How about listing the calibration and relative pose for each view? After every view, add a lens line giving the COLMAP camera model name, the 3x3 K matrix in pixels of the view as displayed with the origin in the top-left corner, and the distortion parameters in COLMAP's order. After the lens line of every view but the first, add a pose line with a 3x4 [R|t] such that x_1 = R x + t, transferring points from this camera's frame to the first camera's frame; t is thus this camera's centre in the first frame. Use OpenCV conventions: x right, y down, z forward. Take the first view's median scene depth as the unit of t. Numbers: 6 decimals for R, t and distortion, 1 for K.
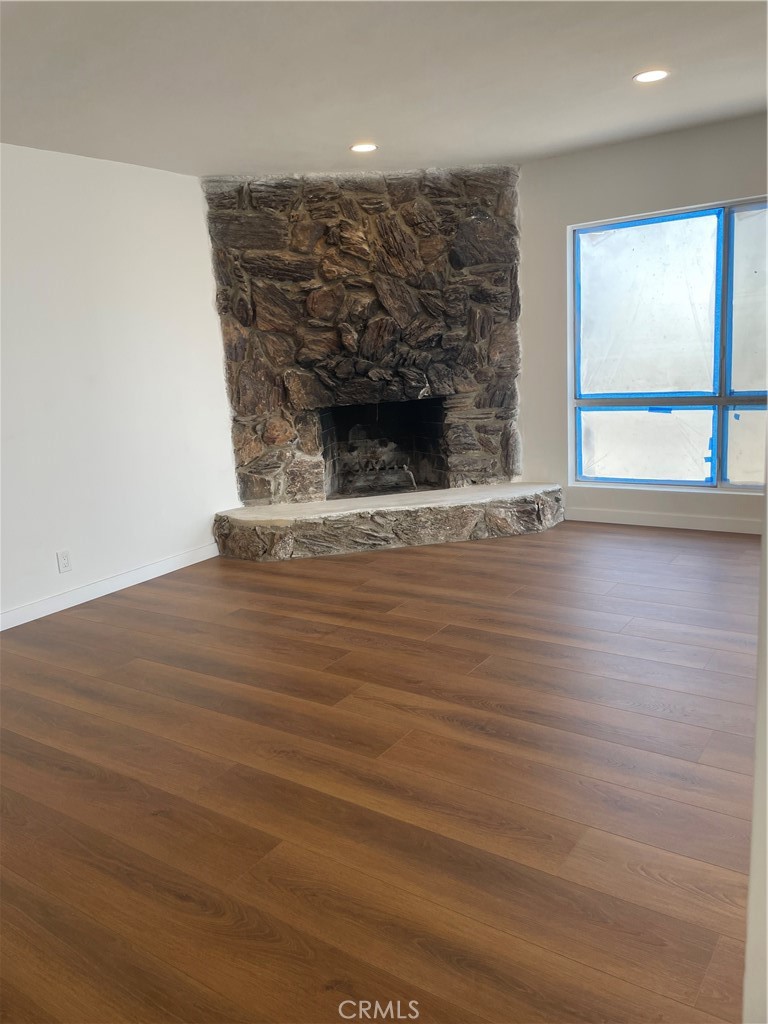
lens RADIAL K [[781.6, 0, 379.7], [0, 781.6, 513.5], [0, 0, 1]] dist [0.054259, -0.056357]
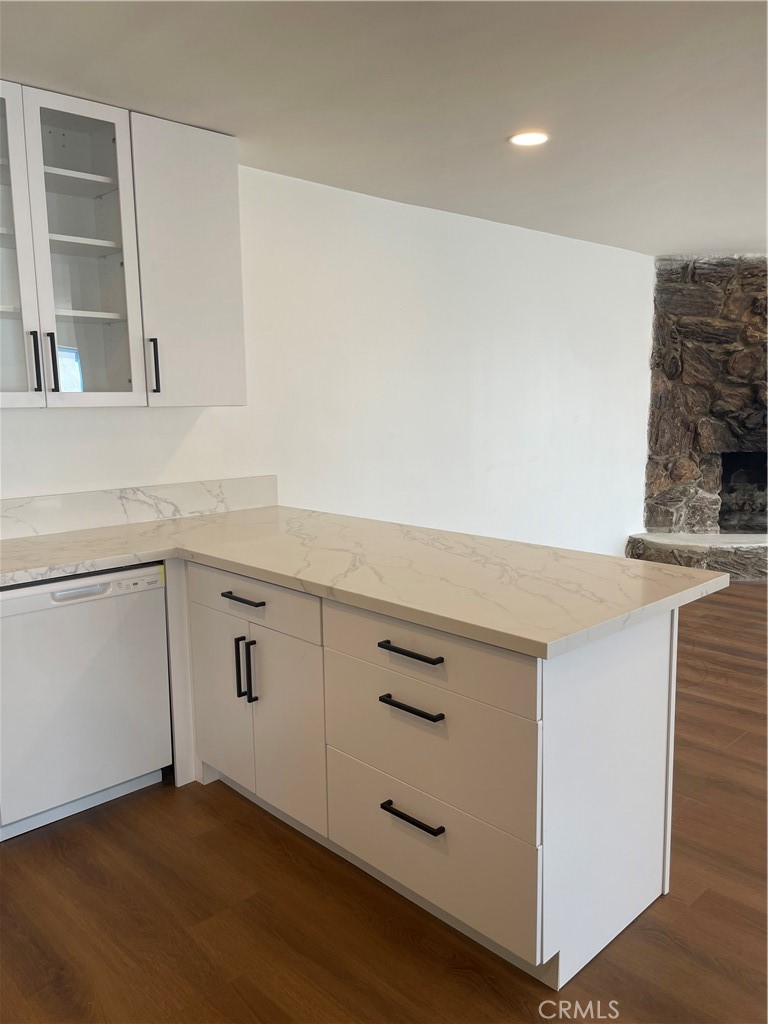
lens RADIAL K [[781.6, 0, 377.6], [0, 781.6, 520.2], [0, 0, 1]] dist [0.054259, -0.056357]
pose [[0.977825, 0.089135, -0.189508, -0.356169], [-0.096702, 0.994829, -0.031045, 0.049828], [0.185761, 0.048682, 0.981388, -0.228500]]
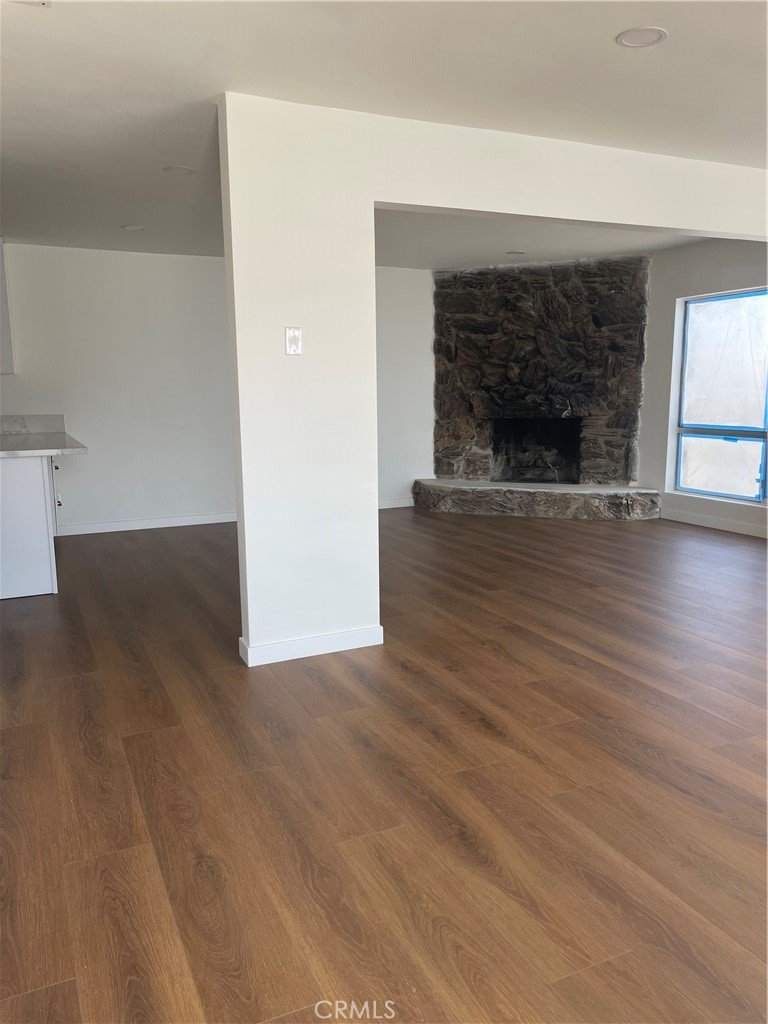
lens RADIAL K [[781.6, 0, 378.3], [0, 781.6, 519.2], [0, 0, 1]] dist [0.054259, -0.056357]
pose [[0.862401, 0.140575, -0.486315, 0.500992], [-0.151873, 0.988265, 0.016349, 0.064514], [0.482906, 0.059759, 0.873631, -0.402514]]
